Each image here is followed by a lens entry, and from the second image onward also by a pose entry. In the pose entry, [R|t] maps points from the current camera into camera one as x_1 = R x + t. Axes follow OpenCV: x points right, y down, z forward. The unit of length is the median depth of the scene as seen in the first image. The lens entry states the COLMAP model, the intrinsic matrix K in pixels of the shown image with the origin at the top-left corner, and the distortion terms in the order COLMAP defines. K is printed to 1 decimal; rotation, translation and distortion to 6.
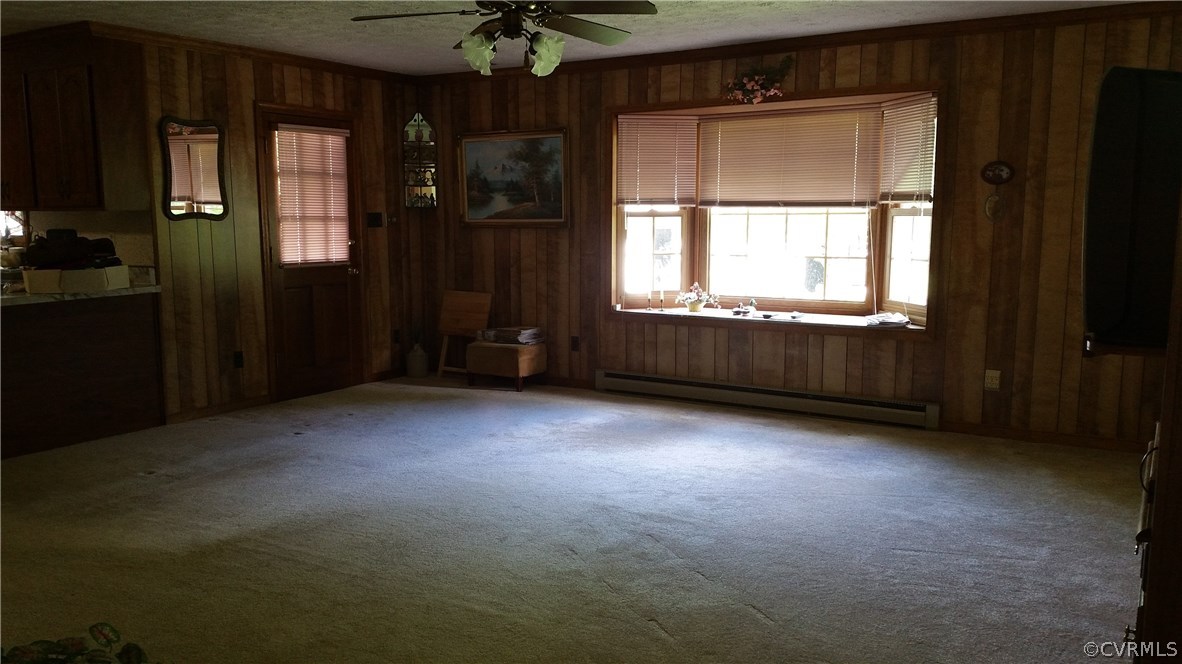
lens RADIAL K [[962.4, 0, 579.5], [0, 962.4, 350.1], [0, 0, 1]] dist [0.111311, -0.166455]
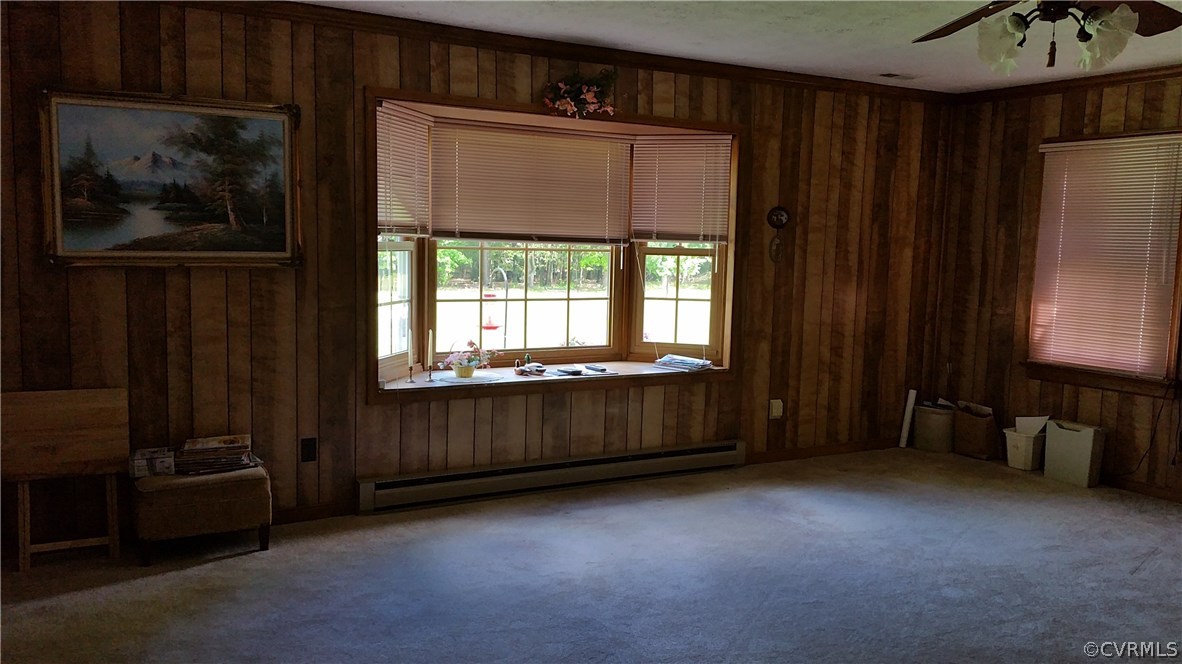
lens RADIAL K [[962.4, 0, 583.5], [0, 962.4, 342.2], [0, 0, 1]] dist [0.111311, -0.166455]
pose [[0.452792, -0.077729, 0.888222, -0.543058], [0.106697, 0.993758, 0.032573, -0.088301], [-0.885209, 0.080022, 0.458259, 0.615071]]
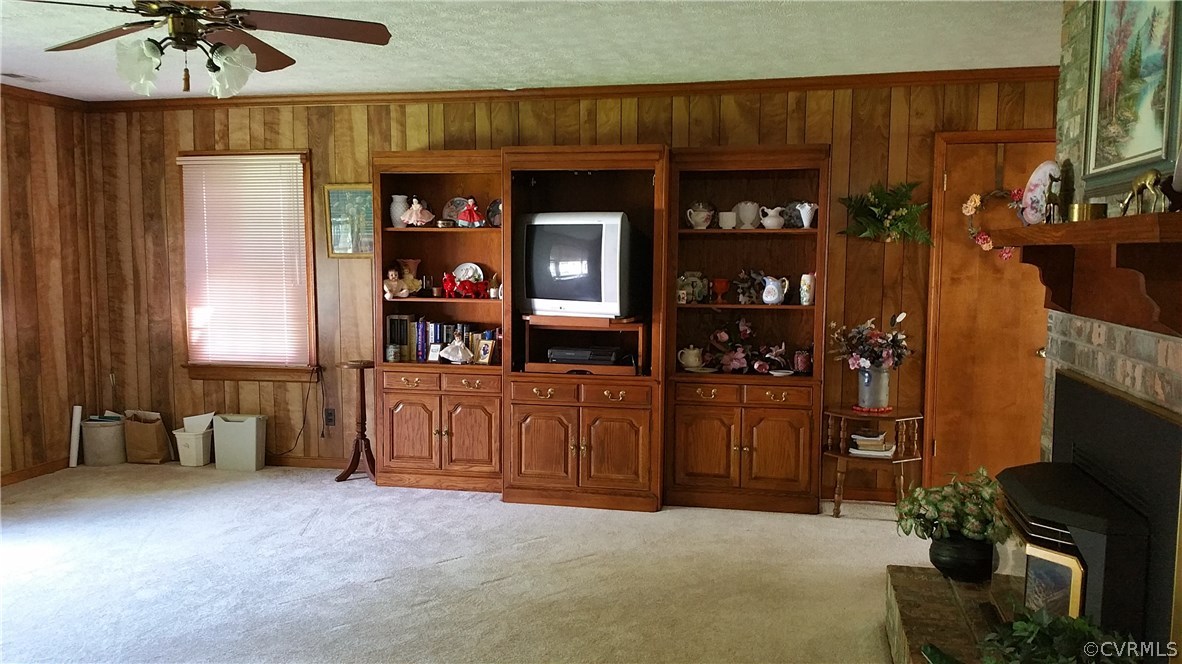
lens RADIAL K [[962.4, 0, 594.2], [0, 962.4, 347.0], [0, 0, 1]] dist [0.111311, -0.166455]
pose [[-0.355915, -0.081441, 0.930963, -0.579458], [0.141044, 0.980103, 0.139662, -0.090405], [-0.923813, 0.181014, -0.337347, 0.621595]]
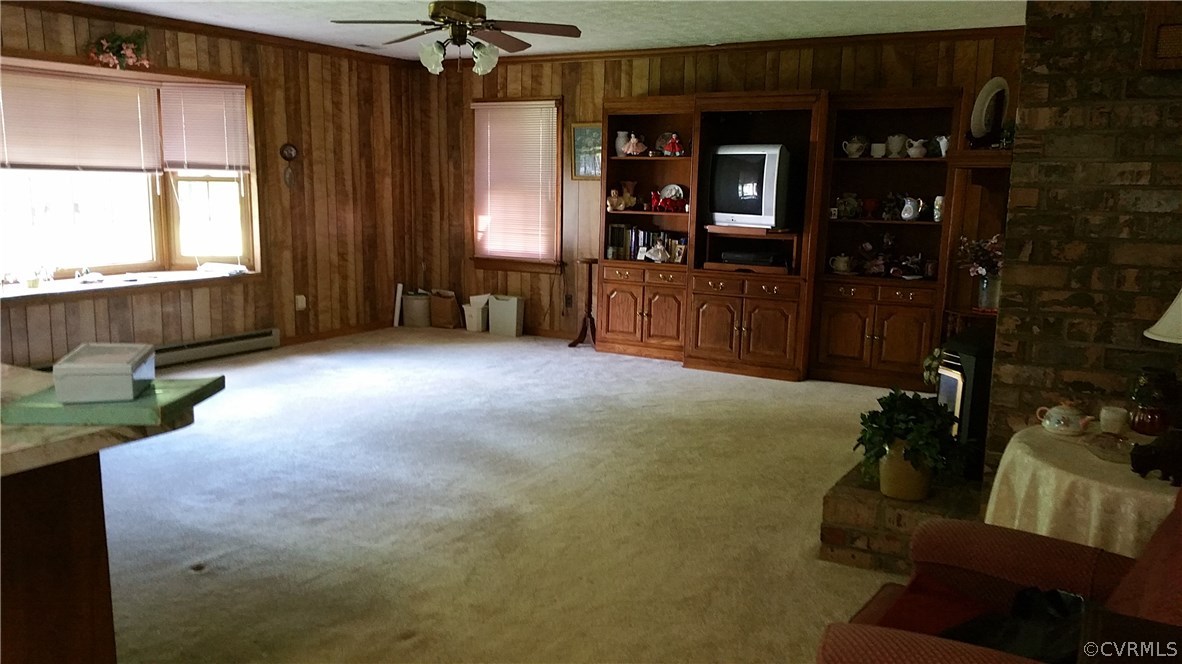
lens RADIAL K [[962.4, 0, 596.5], [0, 962.4, 339.4], [0, 0, 1]] dist [0.111311, -0.166455]
pose [[-0.066635, -0.155175, 0.985637, -0.865409], [0.134116, 0.977475, 0.162957, -0.076619], [-0.988723, 0.143049, -0.044323, 0.577405]]
